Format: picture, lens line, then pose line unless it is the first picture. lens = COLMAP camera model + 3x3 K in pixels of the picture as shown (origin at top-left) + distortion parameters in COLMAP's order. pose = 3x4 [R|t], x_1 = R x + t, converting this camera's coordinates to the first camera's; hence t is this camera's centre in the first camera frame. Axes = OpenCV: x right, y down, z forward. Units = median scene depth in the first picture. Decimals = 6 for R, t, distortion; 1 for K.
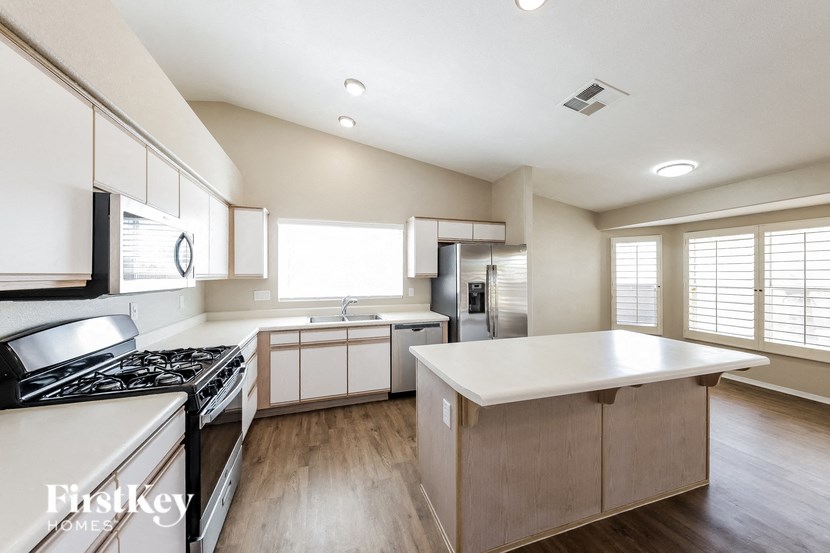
lens RADIAL K [[291.6, 0, 408.3], [0, 291.6, 275.5], [0, 0, 1]] dist [-0.010280, -0.001505]
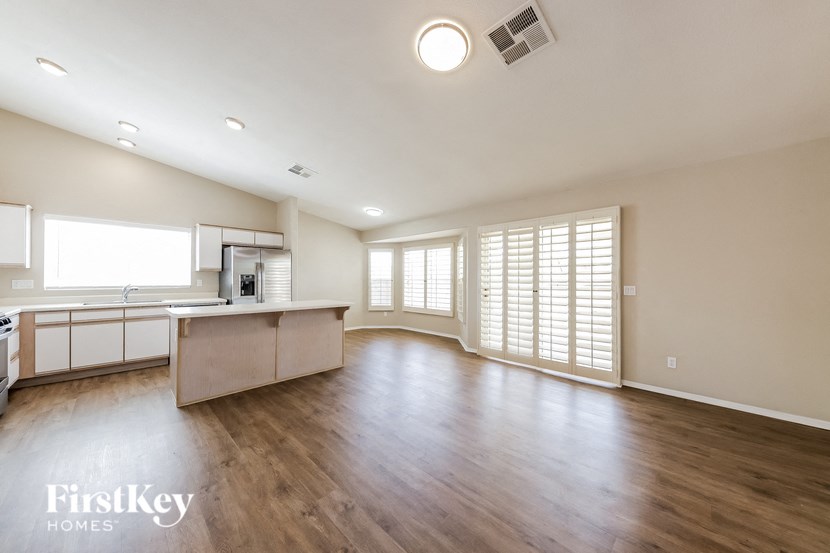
lens RADIAL K [[291.6, 0, 420.3], [0, 291.6, 279.5], [0, 0, 1]] dist [-0.010280, -0.001505]
pose [[0.871843, 0.005099, 0.489759, 0.265638], [-0.004573, 0.999987, -0.002269, 0.047073], [-0.489764, -0.000261, 0.871855, -0.636778]]
